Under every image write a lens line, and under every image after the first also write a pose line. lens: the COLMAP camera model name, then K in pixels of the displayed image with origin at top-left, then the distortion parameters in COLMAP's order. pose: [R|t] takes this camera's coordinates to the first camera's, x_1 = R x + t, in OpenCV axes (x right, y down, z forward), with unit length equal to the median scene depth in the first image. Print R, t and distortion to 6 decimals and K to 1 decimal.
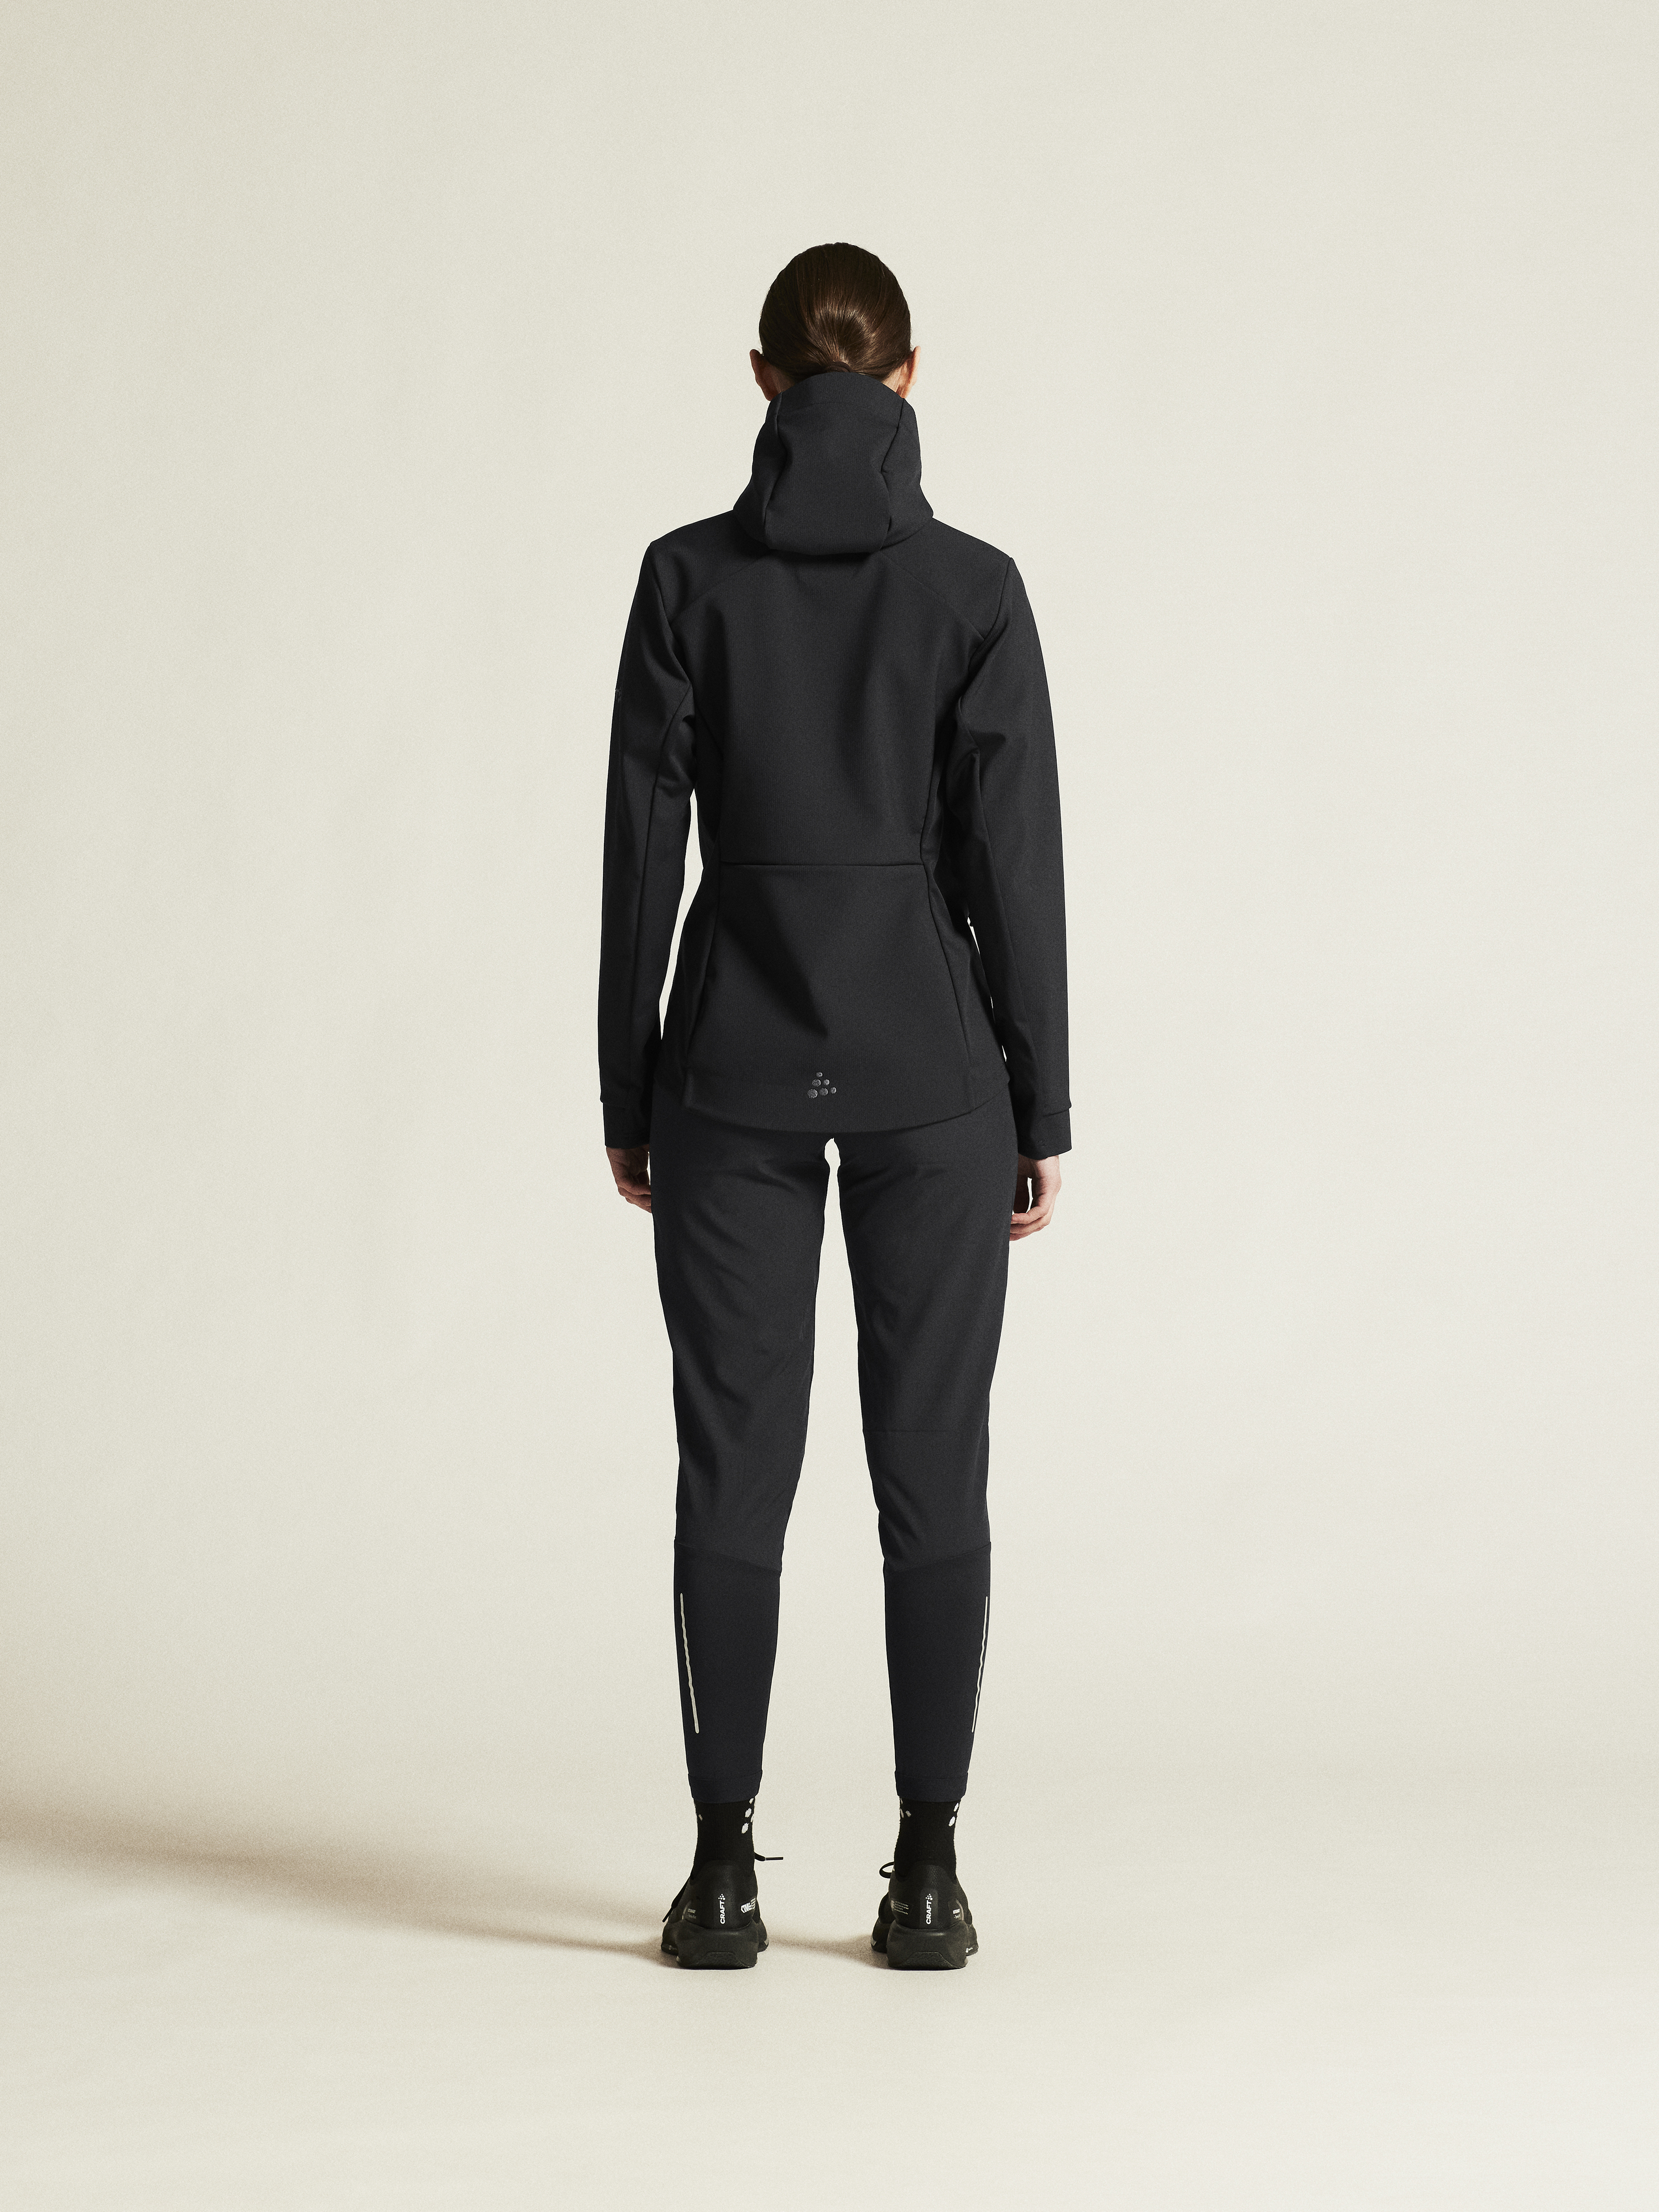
lens RADIAL K [[8439.5, 0, 829.5], [0, 8439.5, 1106.0], [0, 0, 1]] dist [-1.624990, 68.896488]
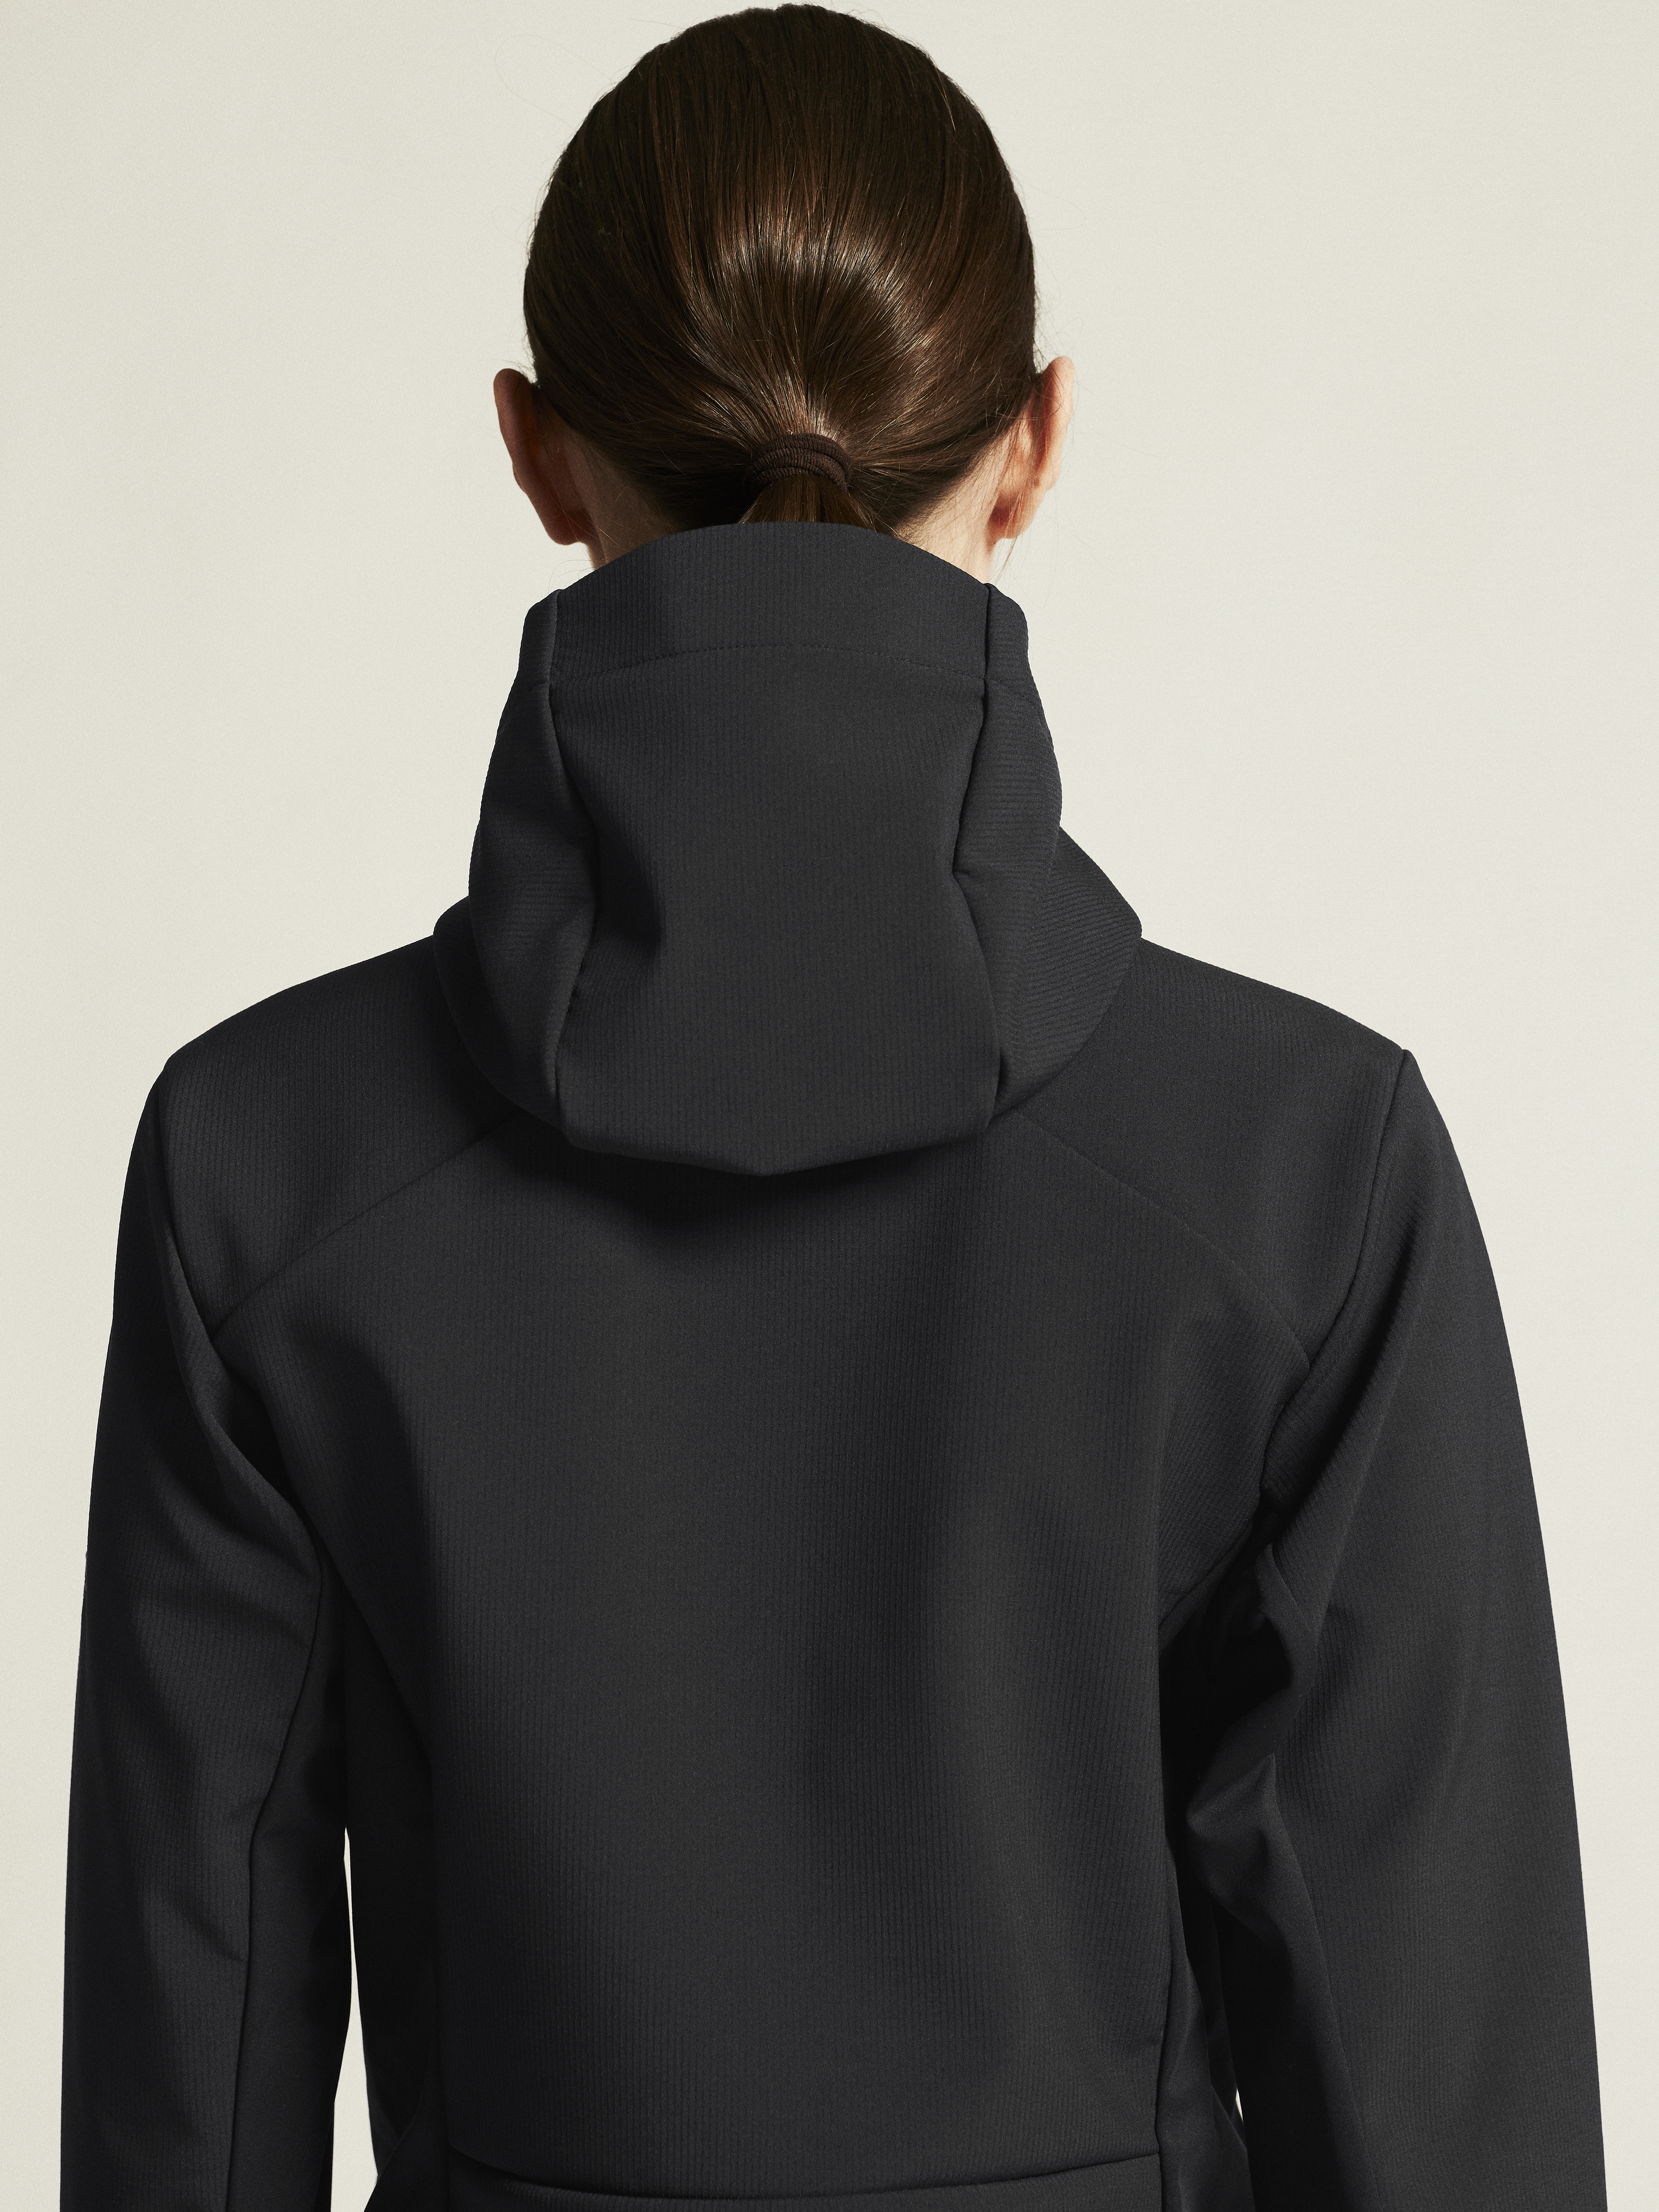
lens RADIAL K [[8439.5, 0, 829.5], [0, 8439.5, 1106.0], [0, 0, 1]] dist [-1.624990, 68.896488]
pose [[0.999332, -0.032147, 0.017382, -0.003539], [0.031702, 0.999177, 0.025313, -0.073078], [-0.018182, -0.024746, 0.999528, 0.714794]]
